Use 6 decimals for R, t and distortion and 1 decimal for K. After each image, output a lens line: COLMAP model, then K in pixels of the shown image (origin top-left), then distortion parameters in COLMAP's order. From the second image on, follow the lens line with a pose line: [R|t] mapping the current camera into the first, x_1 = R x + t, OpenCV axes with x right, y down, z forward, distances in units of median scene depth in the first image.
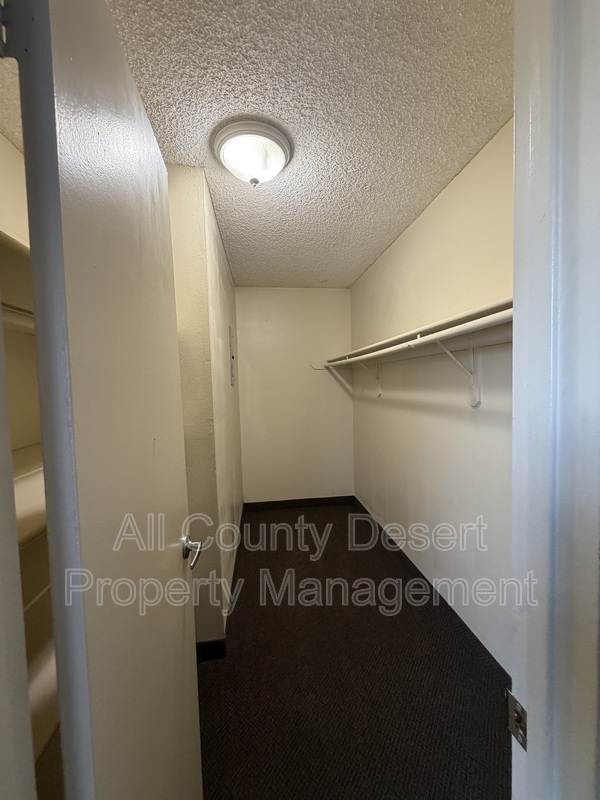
lens RADIAL K [[317.1, 0, 303.0], [0, 317.1, 397.0], [0, 0, 1]] dist [-0.001041, 0.000401]
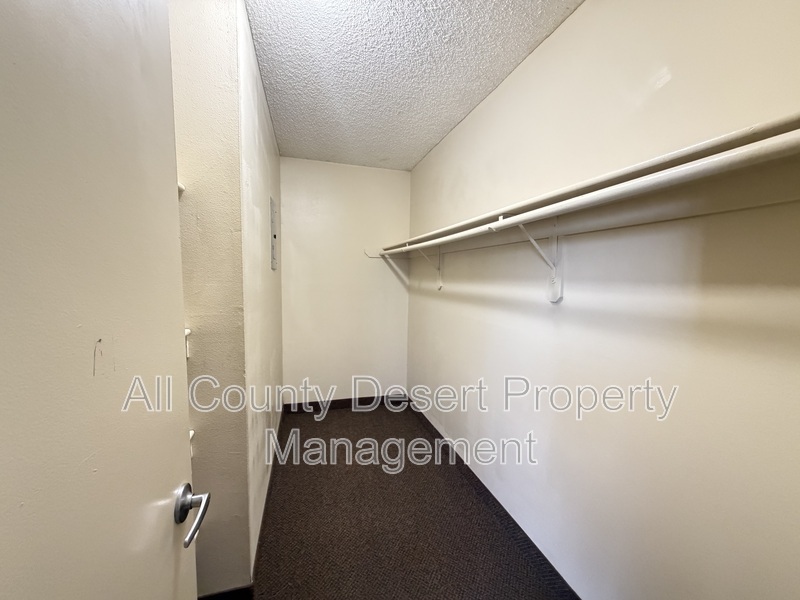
lens RADIAL K [[317.1, 0, 398.3], [0, 317.1, 299.5], [0, 0, 1]] dist [-0.001041, 0.000401]
pose [[0.988177, 0.033755, 0.149558, -0.019421], [-0.038114, 0.998925, 0.026372, 0.010760], [-0.148507, -0.031761, 0.988401, 0.132258]]
